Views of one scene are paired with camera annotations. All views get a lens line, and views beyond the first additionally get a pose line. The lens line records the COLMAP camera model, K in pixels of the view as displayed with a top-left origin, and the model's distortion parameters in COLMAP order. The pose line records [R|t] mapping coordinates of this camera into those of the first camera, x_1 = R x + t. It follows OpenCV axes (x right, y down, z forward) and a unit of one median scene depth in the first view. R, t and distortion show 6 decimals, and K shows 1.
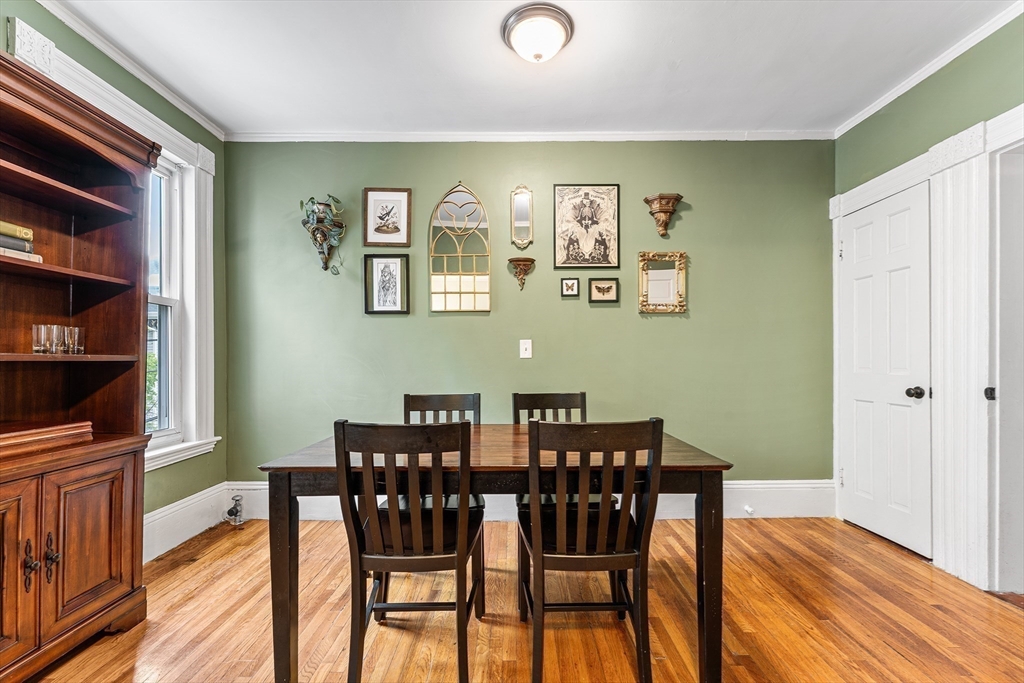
lens RADIAL K [[433.3, 0, 514.7], [0, 433.3, 360.8], [0, 0, 1]] dist [-0.004770, 0.001174]
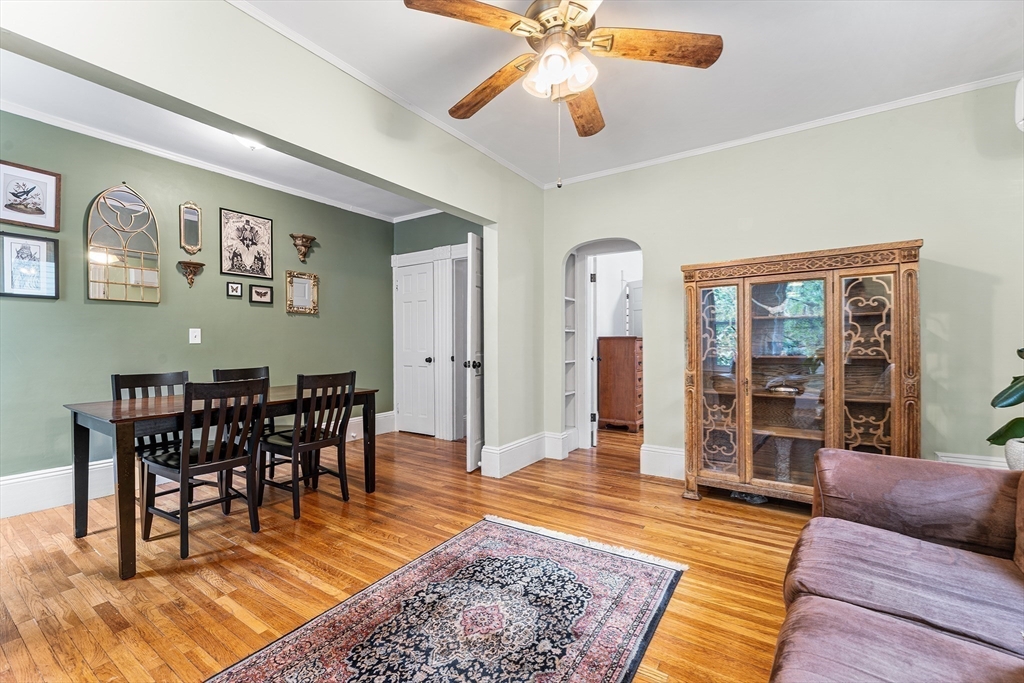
lens RADIAL K [[433.3, 0, 511.5], [0, 433.3, 350.3], [0, 0, 1]] dist [-0.004770, 0.001174]
pose [[0.562470, -0.010973, 0.826745, -0.485608], [0.000734, 0.999918, 0.012772, -0.001929], [-0.826817, -0.006577, 0.562432, -0.431213]]
